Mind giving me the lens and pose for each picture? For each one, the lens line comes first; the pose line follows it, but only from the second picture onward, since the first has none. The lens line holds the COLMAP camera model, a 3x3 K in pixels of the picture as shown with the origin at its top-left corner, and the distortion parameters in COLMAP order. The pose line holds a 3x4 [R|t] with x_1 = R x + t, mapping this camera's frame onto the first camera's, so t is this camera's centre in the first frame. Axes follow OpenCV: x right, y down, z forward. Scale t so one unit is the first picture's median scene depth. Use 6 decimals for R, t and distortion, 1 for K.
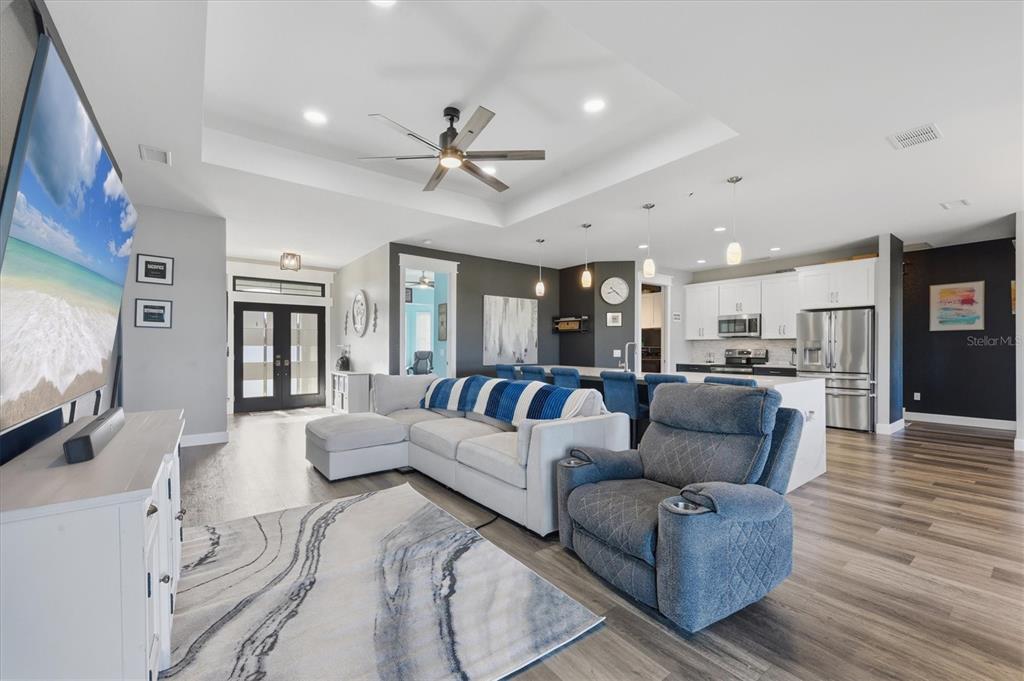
lens RADIAL K [[410.7, 0, 508.1], [0, 410.7, 345.5], [0, 0, 1]] dist [-0.001076, -0.000177]
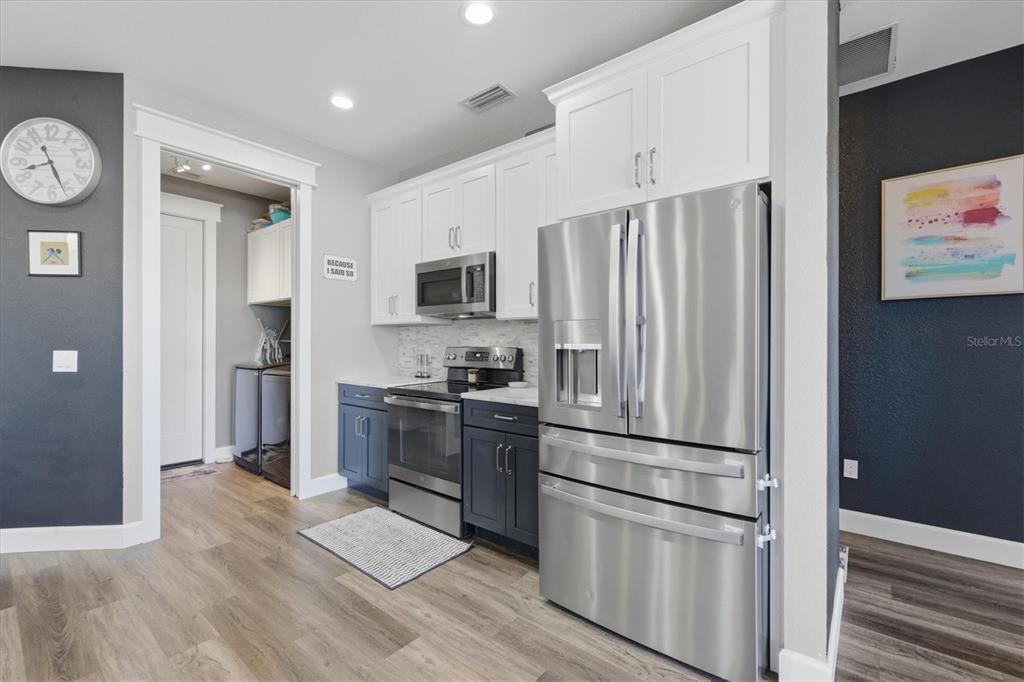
lens RADIAL K [[440.5, 0, 492.4], [0, 440.5, 339.3], [0, 0, 1]] dist [0.001684, 0.000167]
pose [[0.975368, 0.002228, 0.220571, 0.527644], [-0.001982, 0.999997, -0.001339, 0.002078], [-0.220573, 0.000869, 0.975370, 0.612318]]
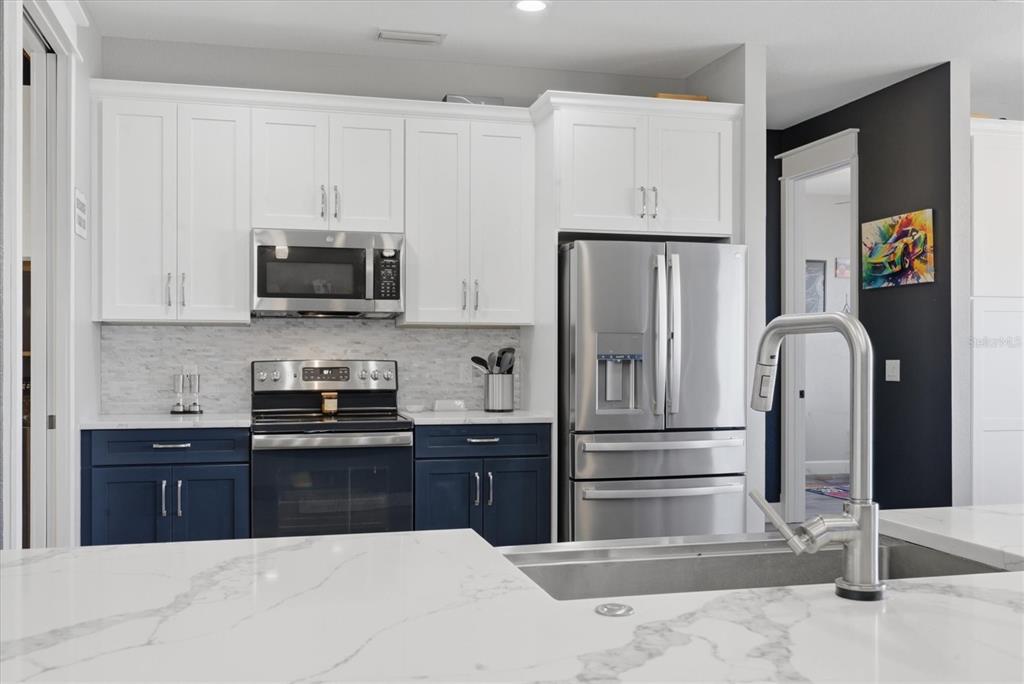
lens RADIAL K [[993.8, 0, 512.0], [0, 993.8, 342.0], [0, 0, 1]] dist [-0.014693, -0.009102]
pose [[0.383174, 0.003020, 0.923671, 0.011333], [-0.004966, 0.999987, -0.001210, -0.003009], [-0.923663, -0.004123, 0.383184, 0.671553]]
